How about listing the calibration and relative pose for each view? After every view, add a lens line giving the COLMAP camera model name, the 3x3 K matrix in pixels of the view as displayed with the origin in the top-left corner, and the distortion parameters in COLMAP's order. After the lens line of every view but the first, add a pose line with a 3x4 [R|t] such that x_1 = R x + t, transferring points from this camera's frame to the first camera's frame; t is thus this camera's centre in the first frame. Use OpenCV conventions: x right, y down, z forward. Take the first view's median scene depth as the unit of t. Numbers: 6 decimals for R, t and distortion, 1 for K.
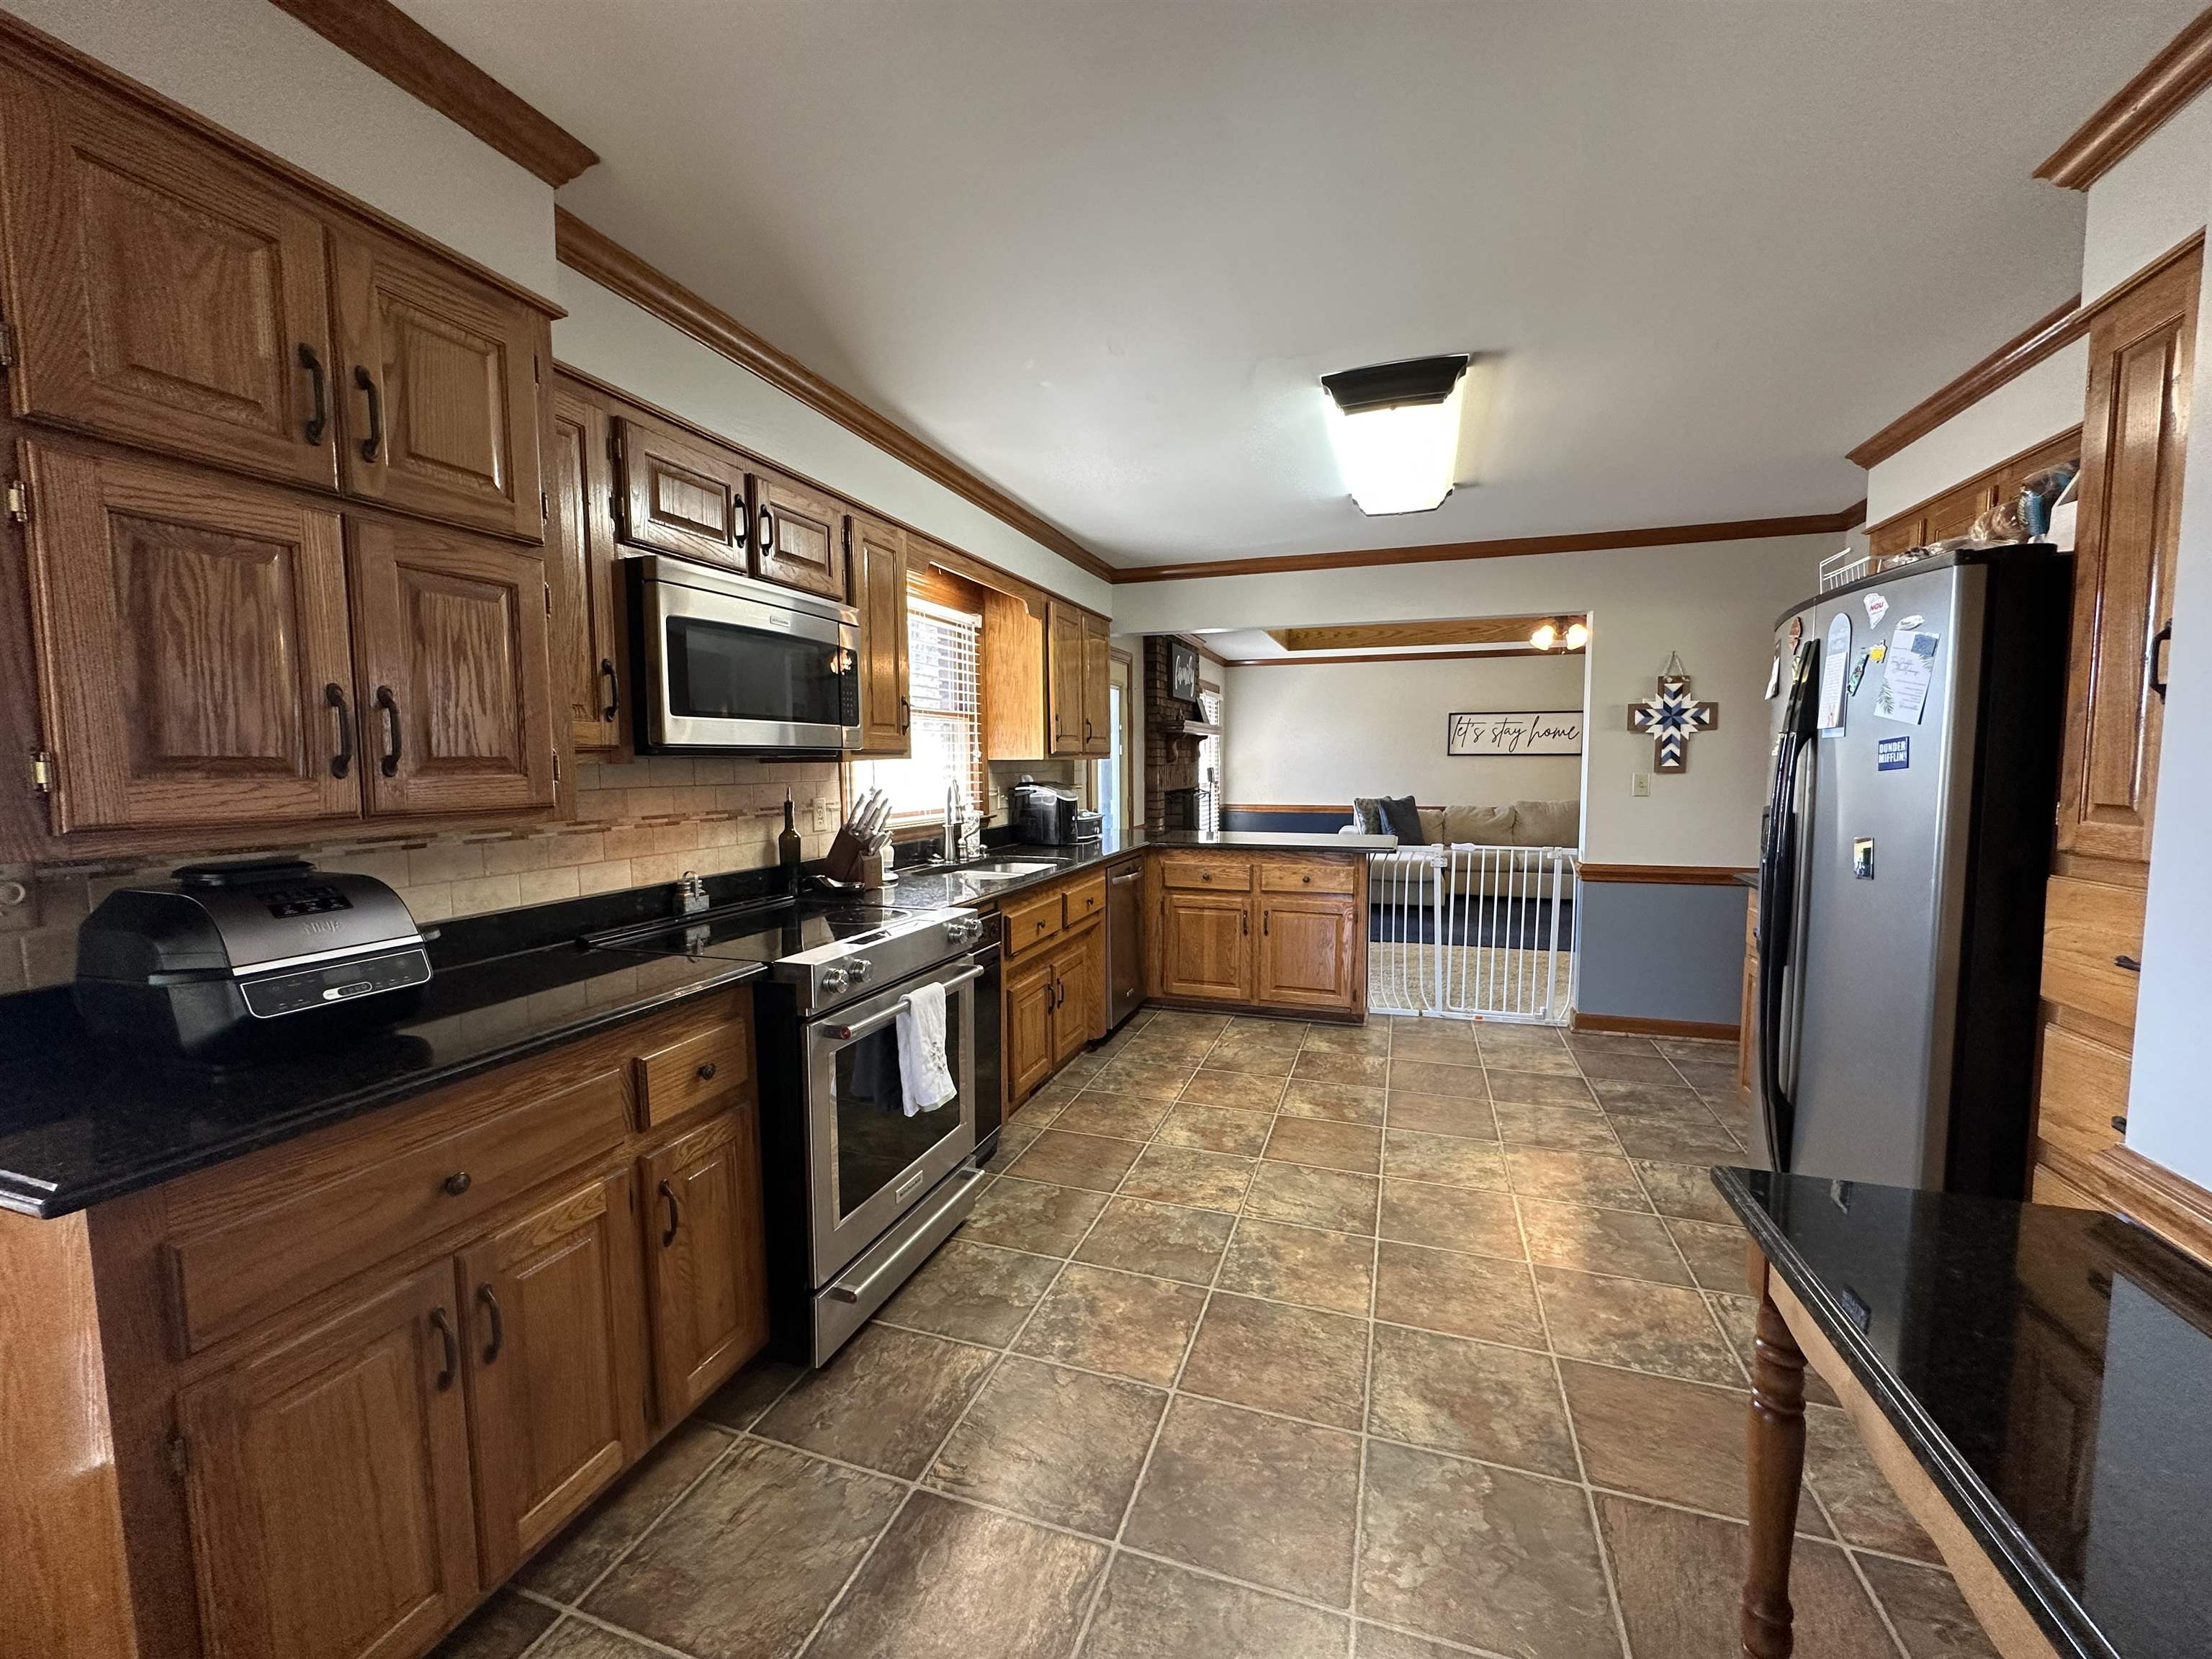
lens RADIAL K [[888.3, 0, 1106.0], [0, 888.3, 829.5], [0, 0, 1]] dist [-0.001454, 0.000708]
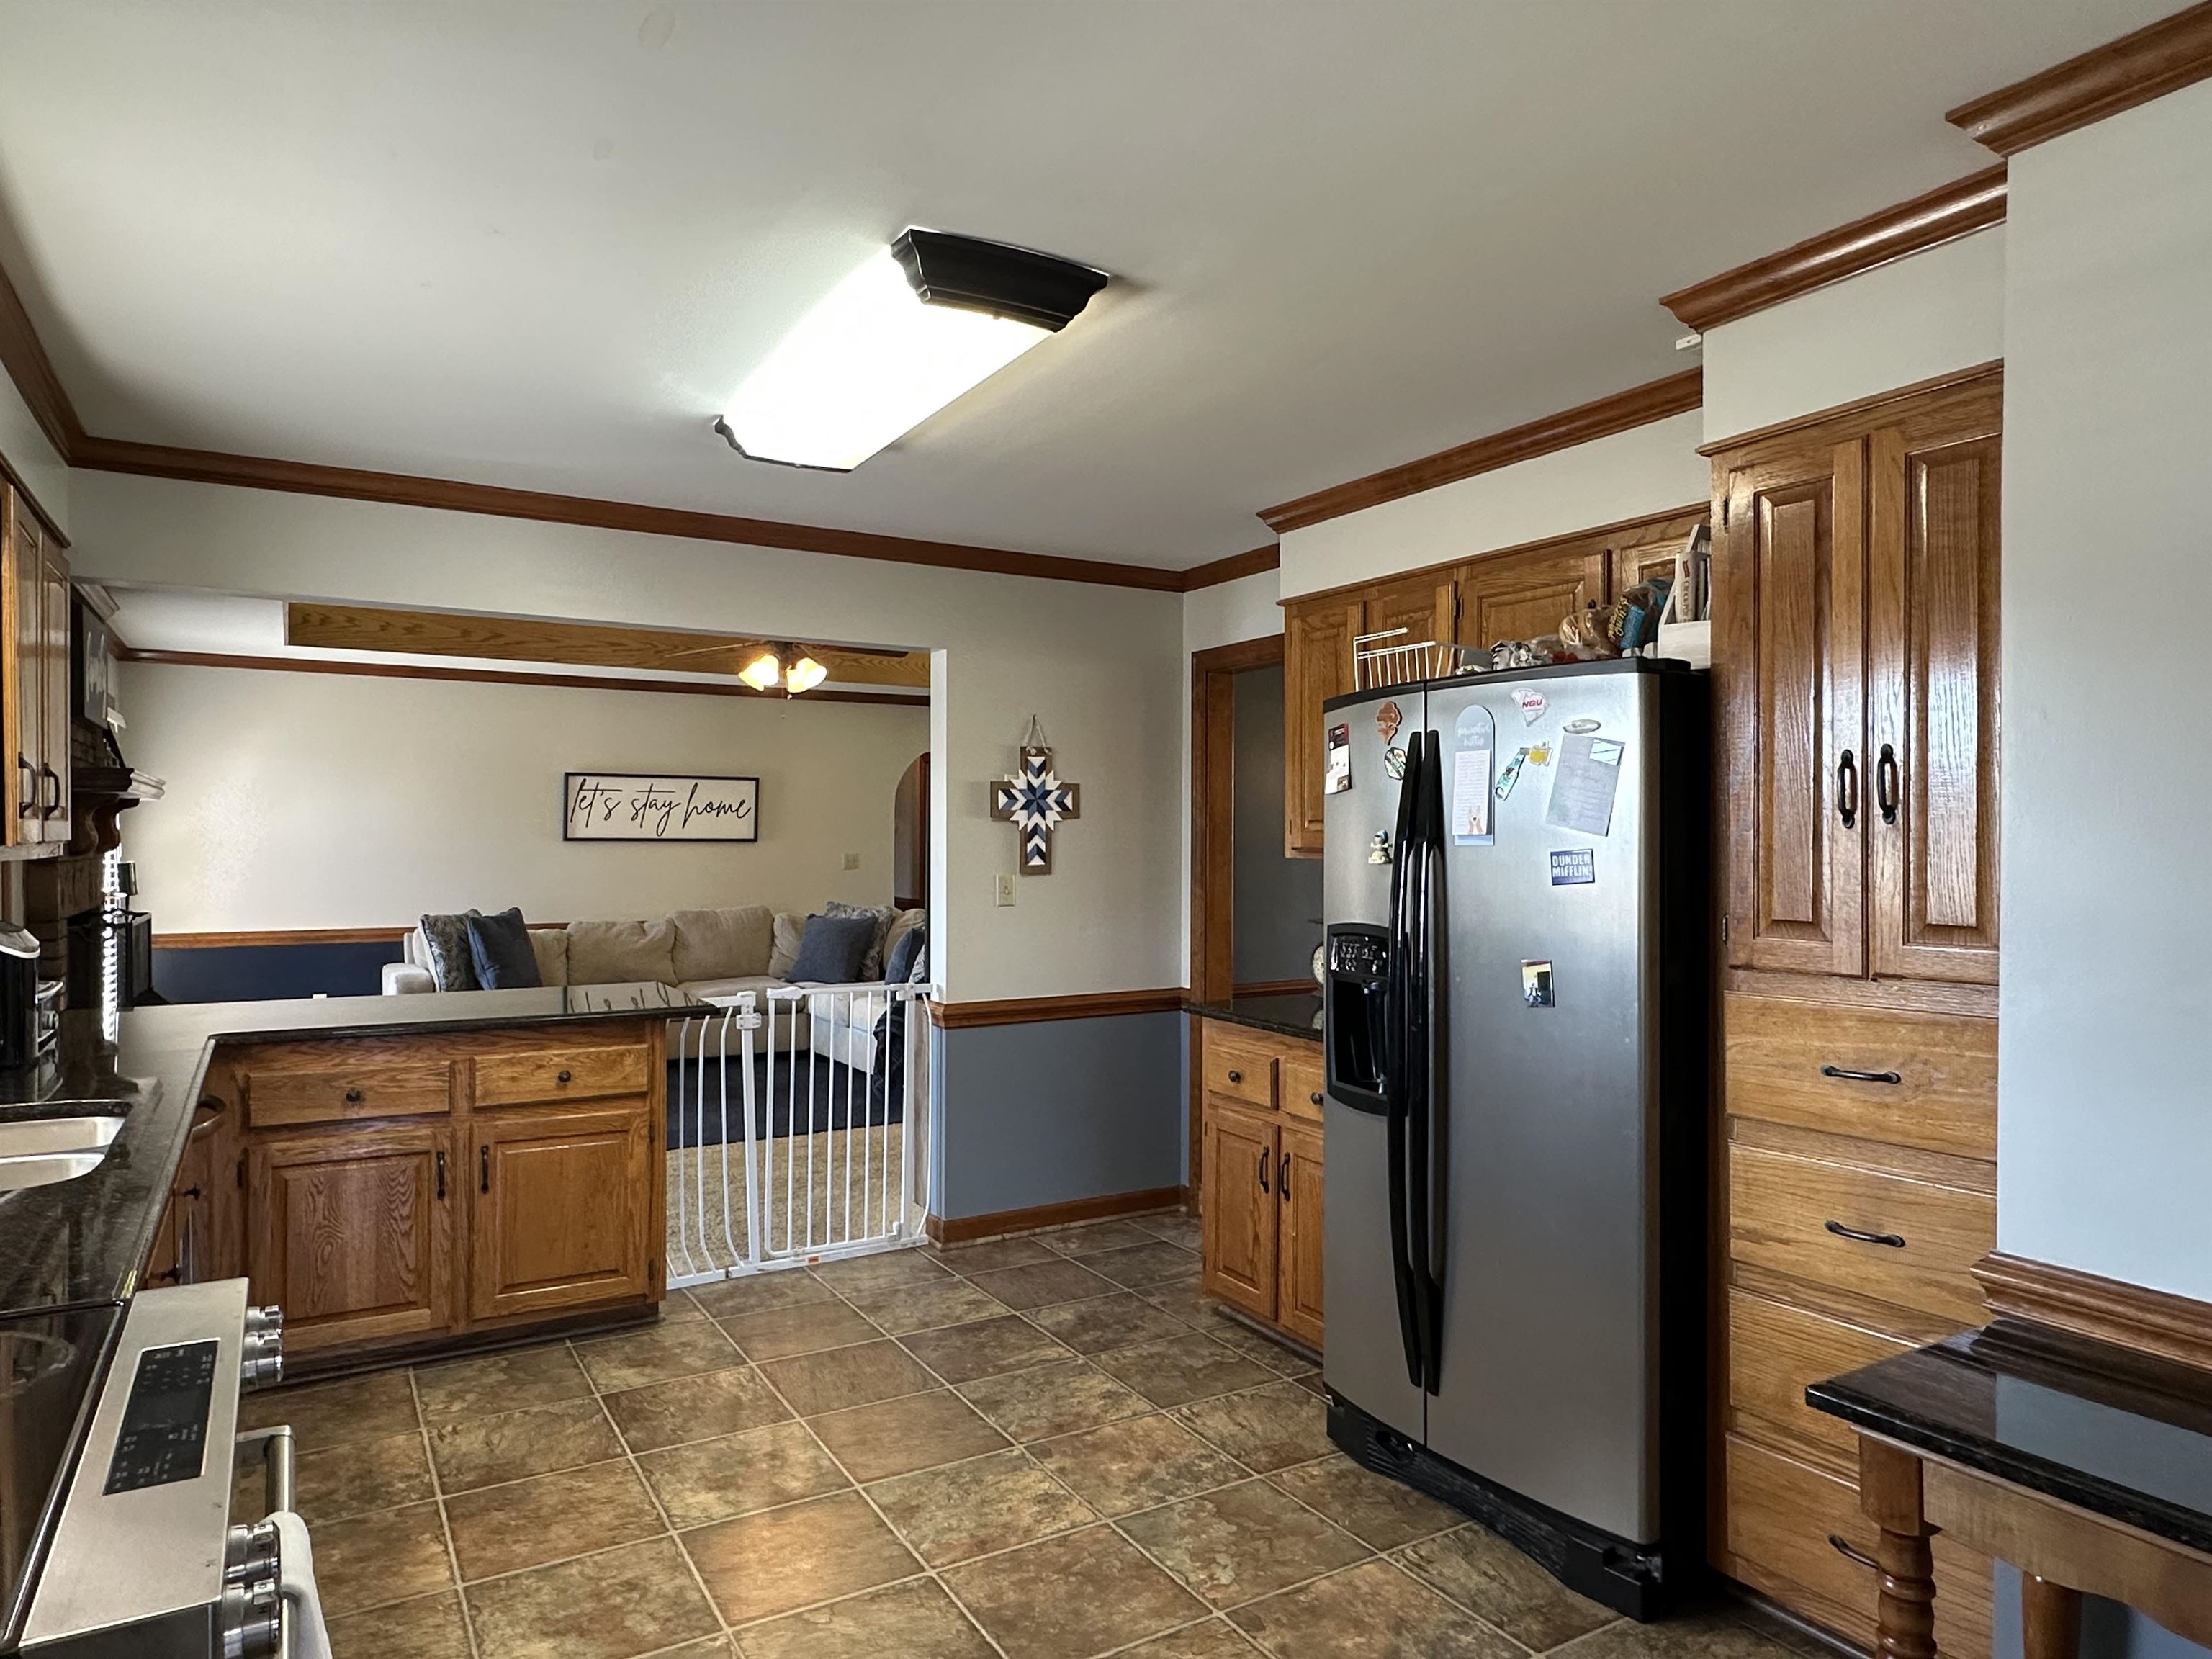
lens RADIAL K [[1375.7, 0, 1105.7], [0, 1375.7, 843.2], [0, 0, 1]] dist [-0.000202, 0.001479]
pose [[0.648052, 0.003220, 0.761590, -0.216048], [0.053667, 0.997312, -0.049882, -0.028251], [-0.759703, 0.073198, 0.646137, 0.196651]]
